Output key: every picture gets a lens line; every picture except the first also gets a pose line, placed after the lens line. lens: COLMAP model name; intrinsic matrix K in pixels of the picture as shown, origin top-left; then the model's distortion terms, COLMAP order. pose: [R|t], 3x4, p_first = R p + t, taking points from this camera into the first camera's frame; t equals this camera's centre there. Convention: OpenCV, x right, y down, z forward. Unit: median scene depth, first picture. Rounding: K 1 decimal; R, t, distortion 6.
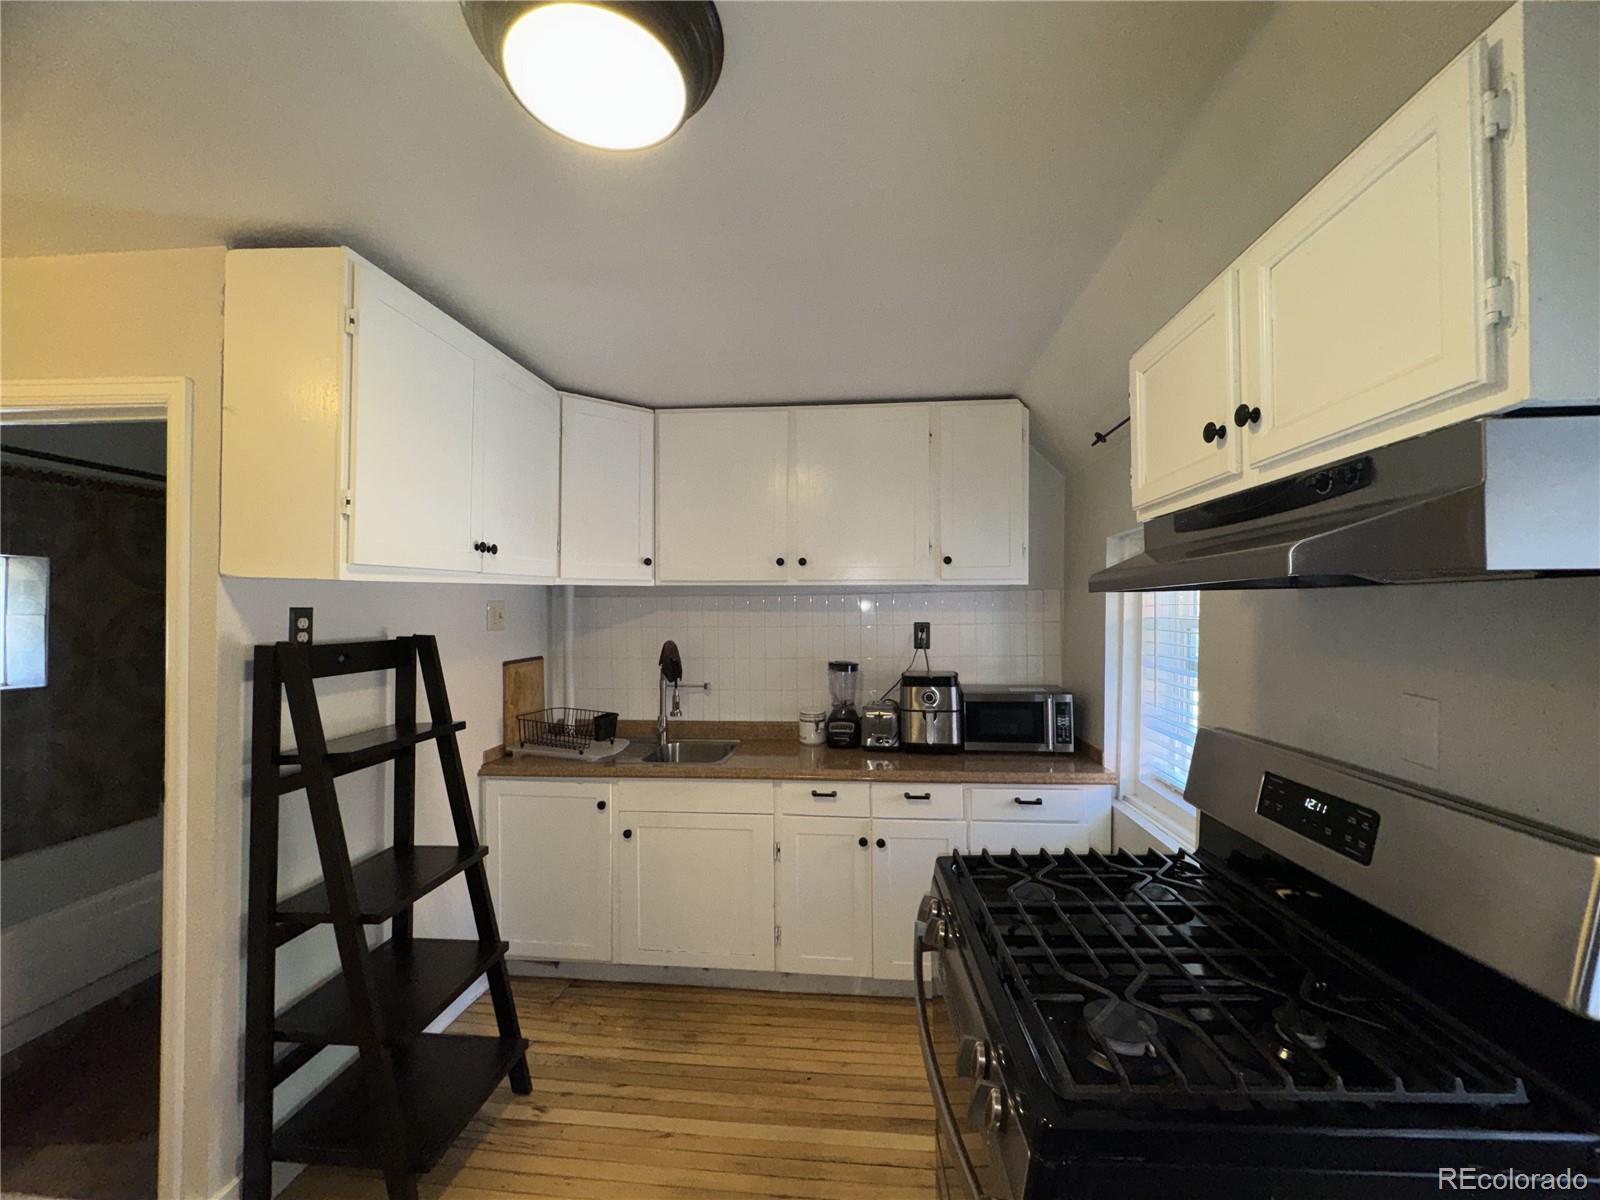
lens RADIAL K [[640.1, 0, 800.0], [0, 640.1, 600.0], [0, 0, 1]] dist [-0.002686, -0.000187]
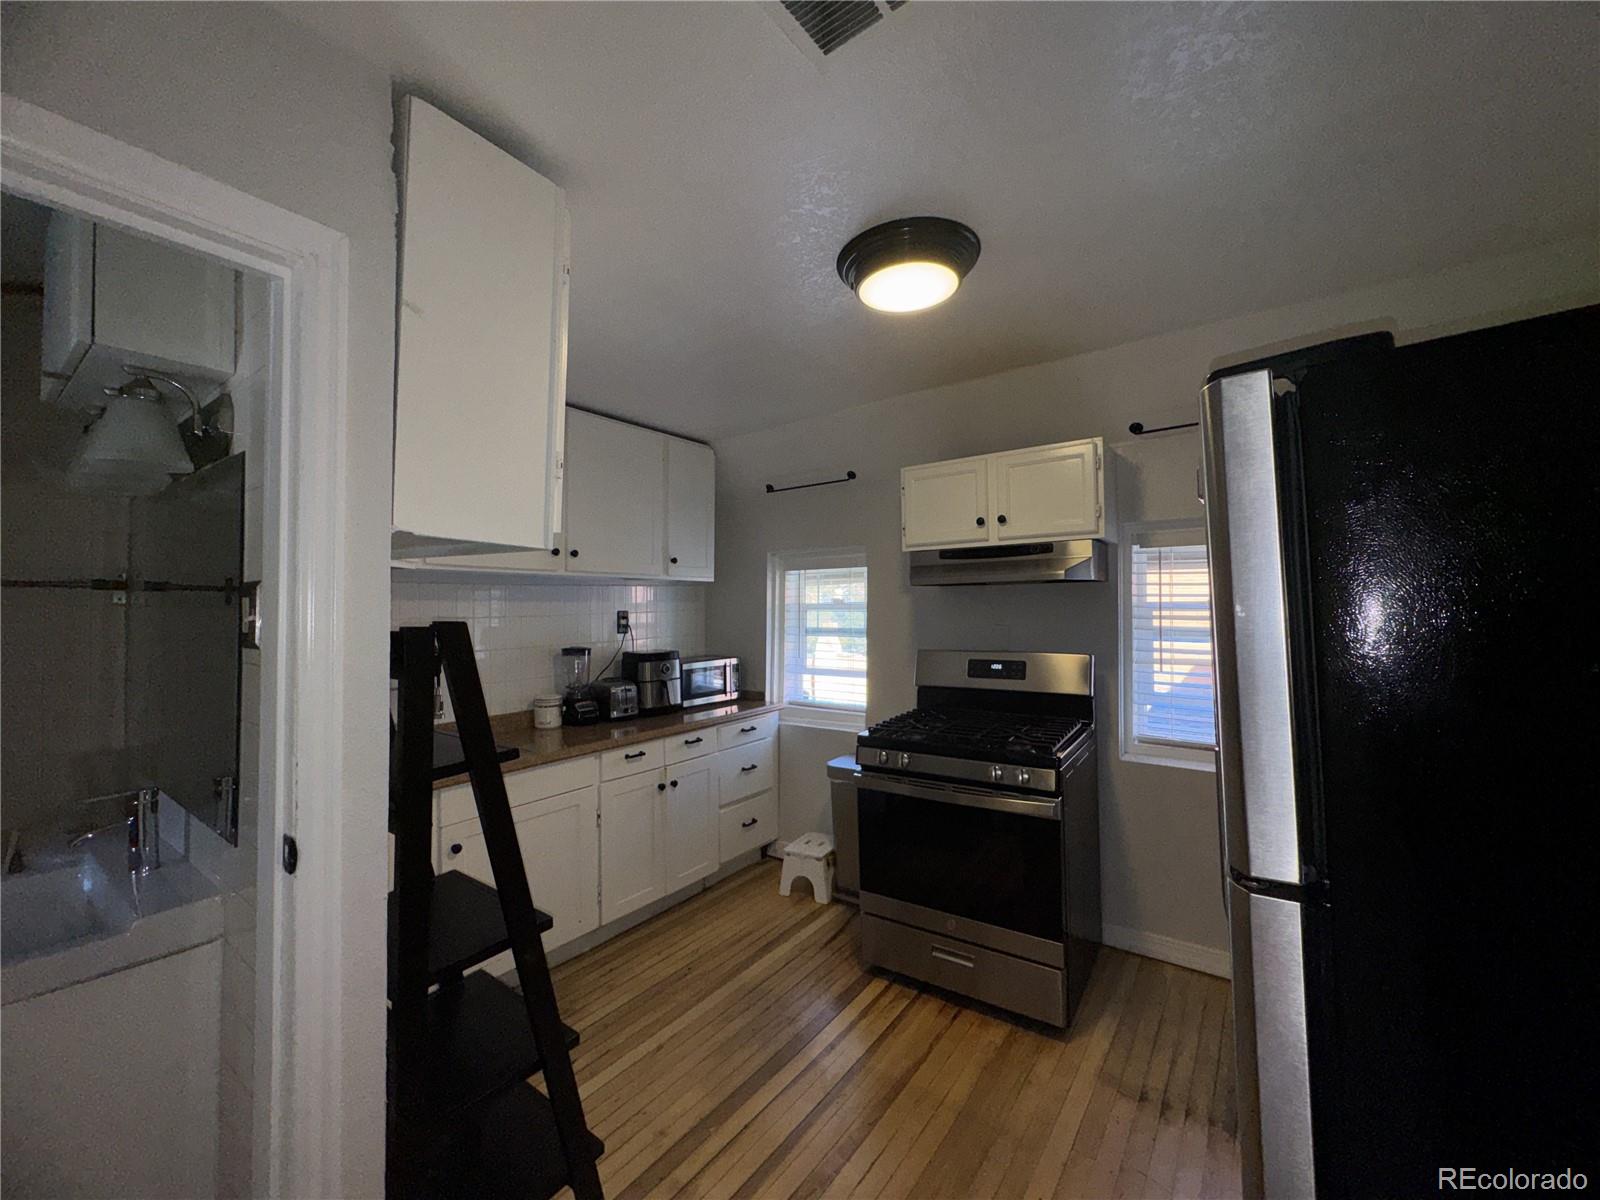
lens RADIAL K [[640.1, 0, 800.0], [0, 640.1, 600.0], [0, 0, 1]] dist [-0.002686, -0.000187]
pose [[0.511394, 0.007370, 0.859315, -0.739329], [-0.002784, 0.999972, -0.006920, 0.025050], [-0.859342, 0.001147, 0.511400, 0.130999]]
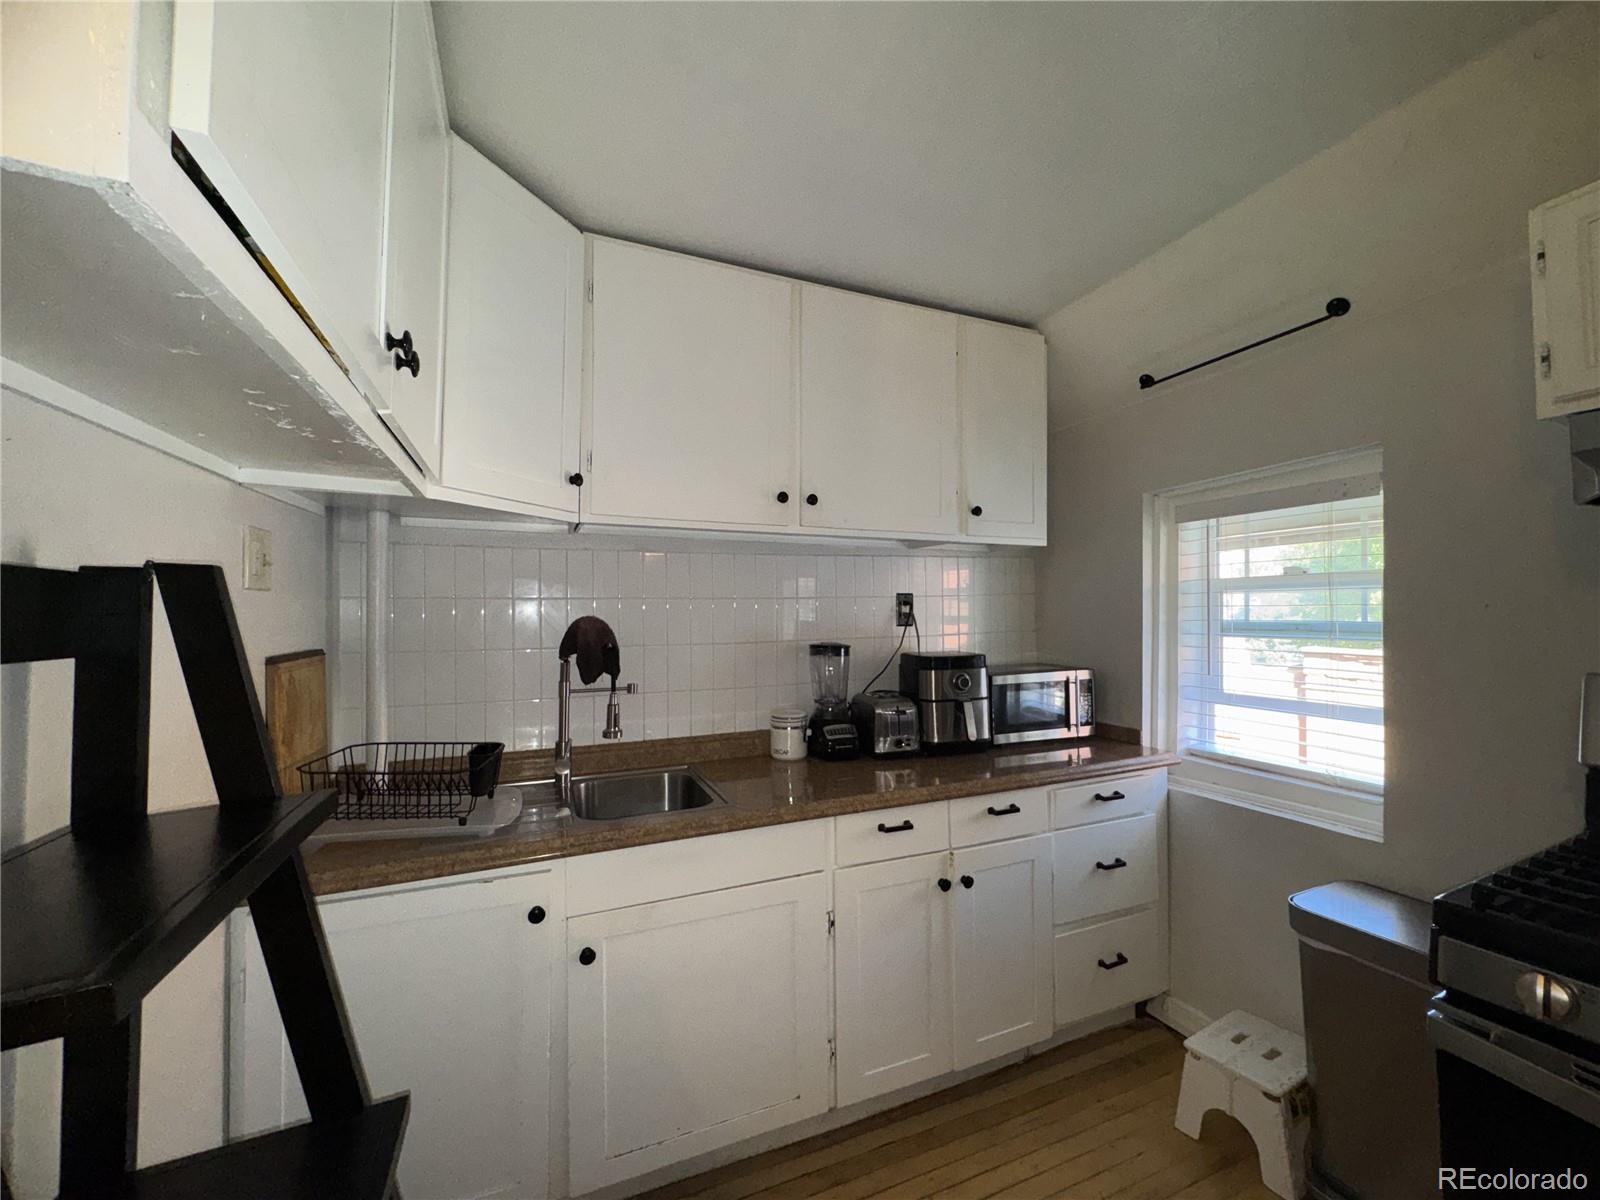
lens RADIAL K [[640.1, 0, 800.0], [0, 640.1, 600.0], [0, 0, 1]] dist [-0.002686, -0.000187]
pose [[0.880018, 0.007745, 0.474878, -0.349006], [-0.001425, 0.999906, -0.013668, 0.061582], [-0.474939, 0.011352, 0.879945, 0.397116]]
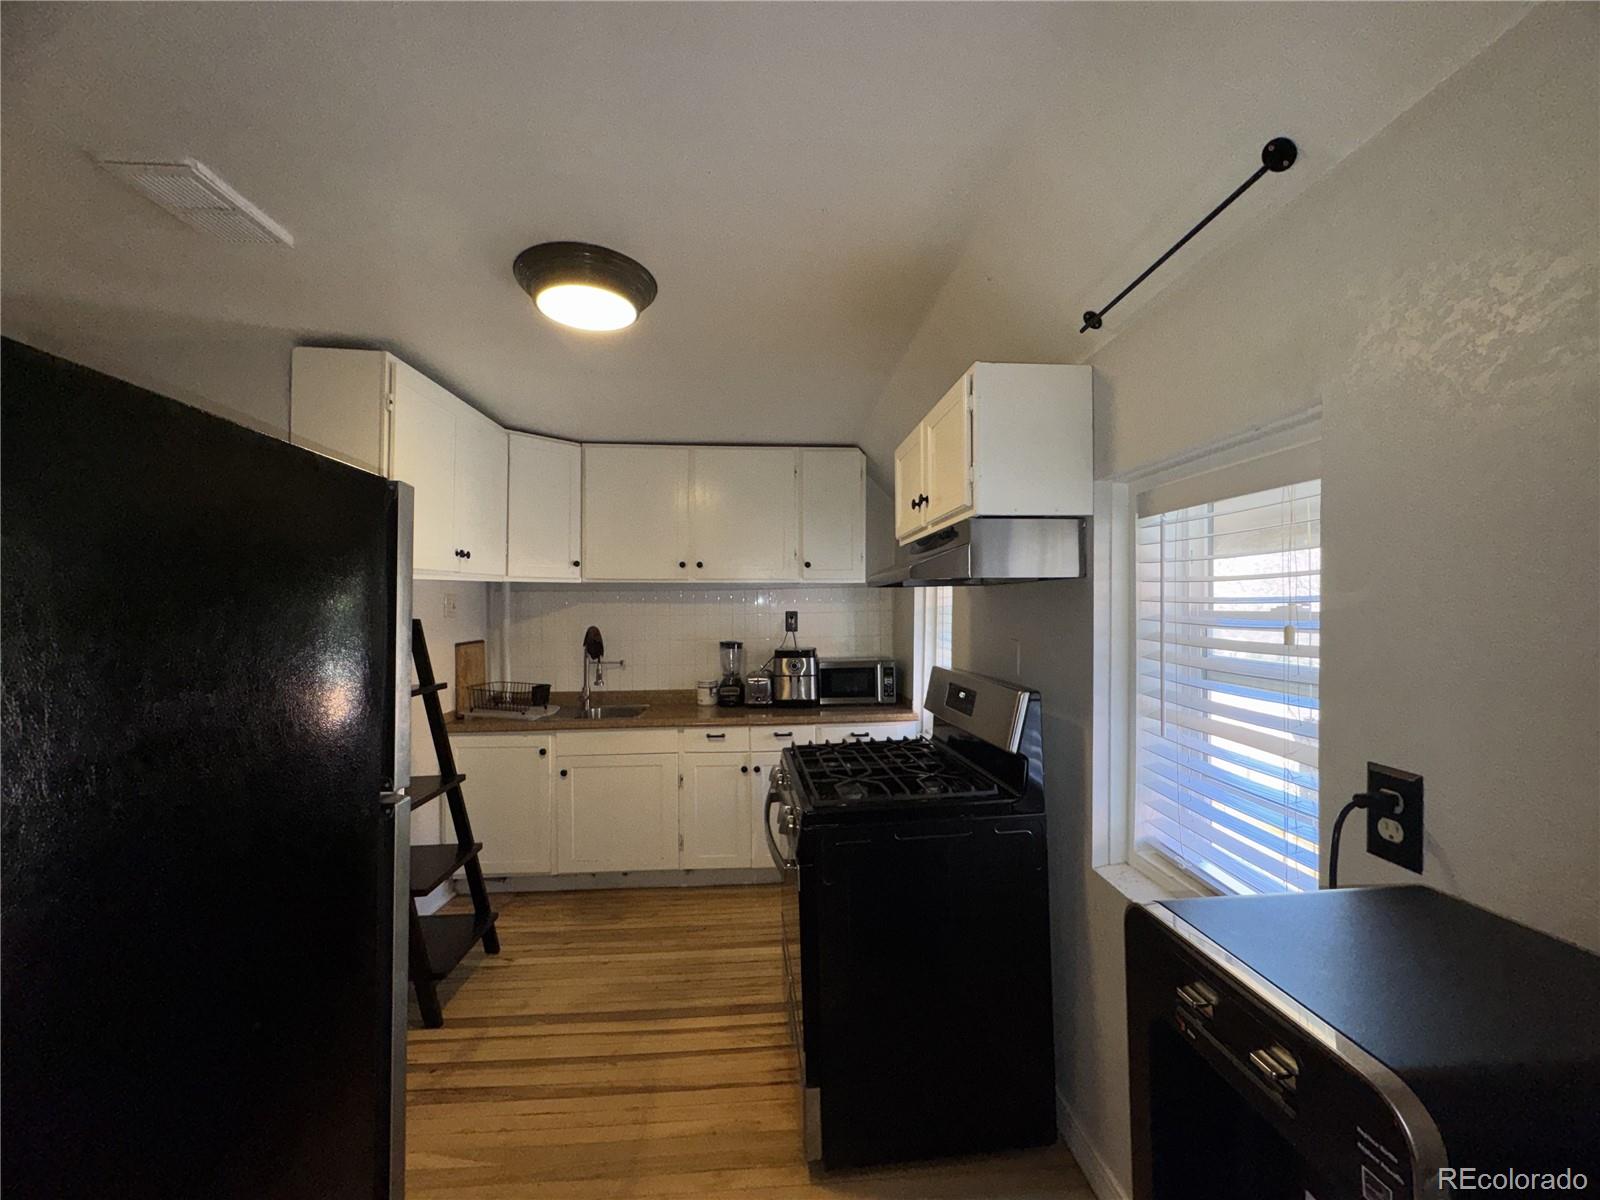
lens RADIAL K [[640.1, 0, 800.0], [0, 640.1, 600.0], [0, 0, 1]] dist [-0.002686, -0.000187]
pose [[0.987207, 0.000064, 0.159441, -0.002378], [-0.000599, 0.999994, 0.003310, 0.008090], [-0.159440, -0.003364, 0.987202, -0.339726]]
